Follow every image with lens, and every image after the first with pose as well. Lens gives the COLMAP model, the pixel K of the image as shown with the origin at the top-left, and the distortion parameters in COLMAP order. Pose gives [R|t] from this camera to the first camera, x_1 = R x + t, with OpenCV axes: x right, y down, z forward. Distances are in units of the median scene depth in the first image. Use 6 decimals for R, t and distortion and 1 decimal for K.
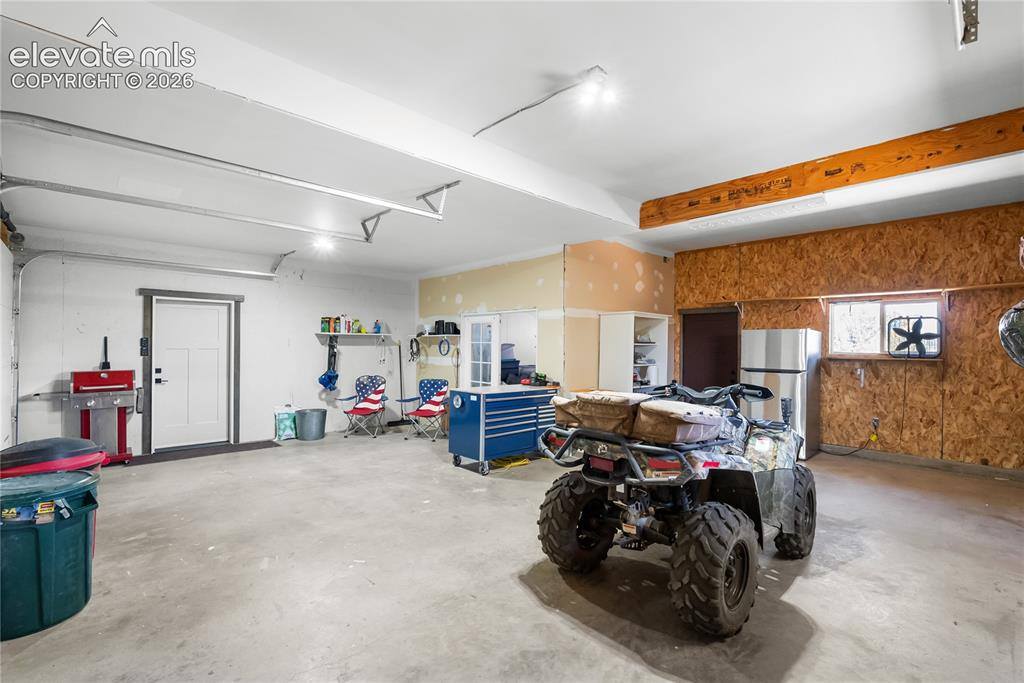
lens RADIAL K [[455.9, 0, 511.9], [0, 455.9, 344.2], [0, 0, 1]] dist [-0.012150, 0.001023]
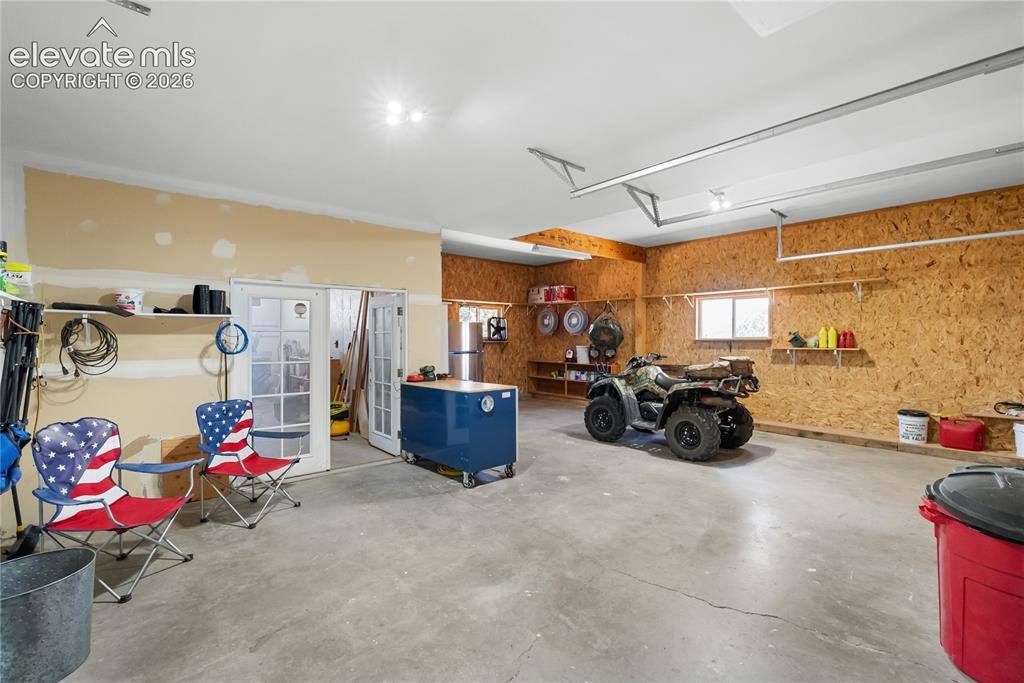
lens RADIAL K [[455.9, 0, 511.8], [0, 455.9, 339.2], [0, 0, 1]] dist [-0.012150, 0.001023]
pose [[0.043318, -0.013571, 0.998969, -0.952671], [-0.002831, 0.999902, 0.013707, -0.000753], [-0.999057, -0.003422, 0.043276, 0.946849]]
